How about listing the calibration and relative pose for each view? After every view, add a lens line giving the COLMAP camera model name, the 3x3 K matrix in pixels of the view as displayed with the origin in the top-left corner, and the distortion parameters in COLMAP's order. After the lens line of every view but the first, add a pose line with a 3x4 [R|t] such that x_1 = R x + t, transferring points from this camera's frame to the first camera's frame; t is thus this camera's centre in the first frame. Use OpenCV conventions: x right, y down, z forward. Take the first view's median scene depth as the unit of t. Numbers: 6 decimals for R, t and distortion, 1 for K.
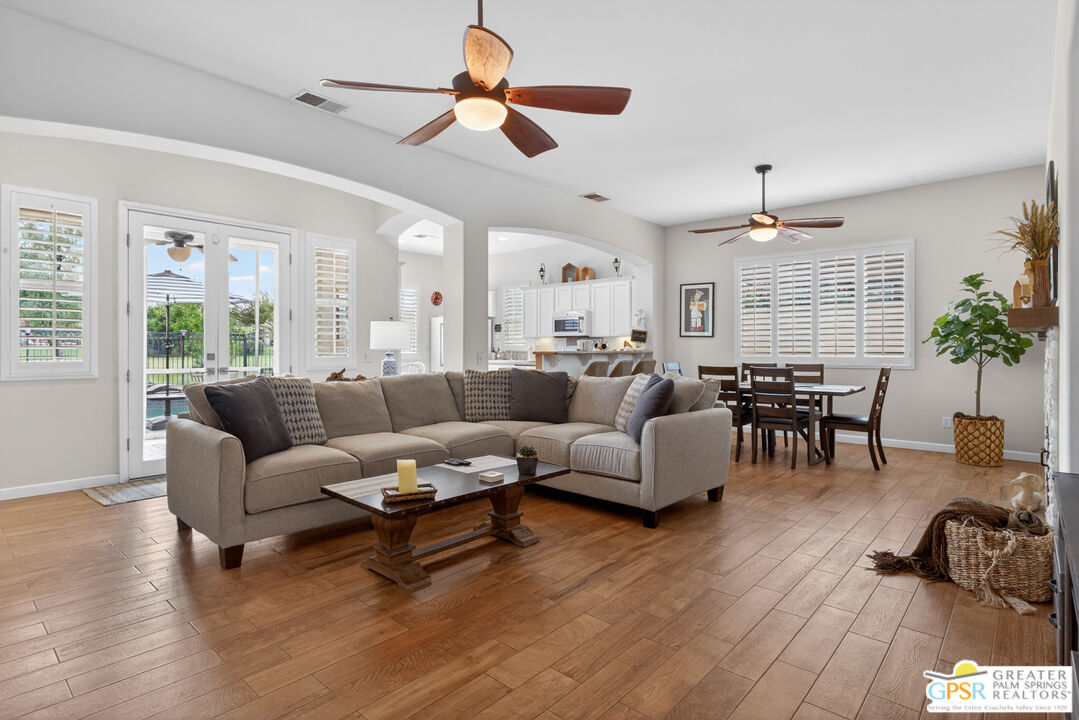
lens RADIAL K [[551.6, 0, 539.5], [0, 551.6, 360.0], [0, 0, 1]] dist [-0.001939, -0.000559]
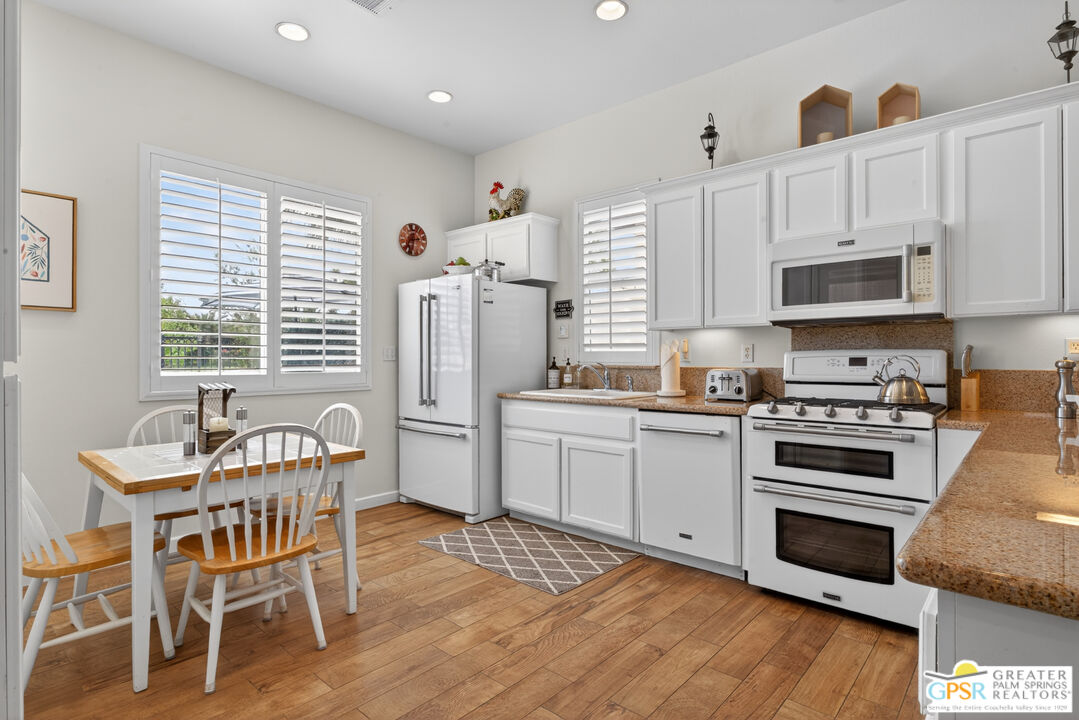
lens RADIAL K [[551.6, 0, 539.5], [0, 551.6, 360.0], [0, 0, 1]] dist [-0.001939, -0.000559]
pose [[0.999977, -0.006024, -0.003003, -0.101417], [0.005975, 0.999855, -0.015926, -0.015968], [0.003099, 0.015908, 0.999869, 0.657817]]
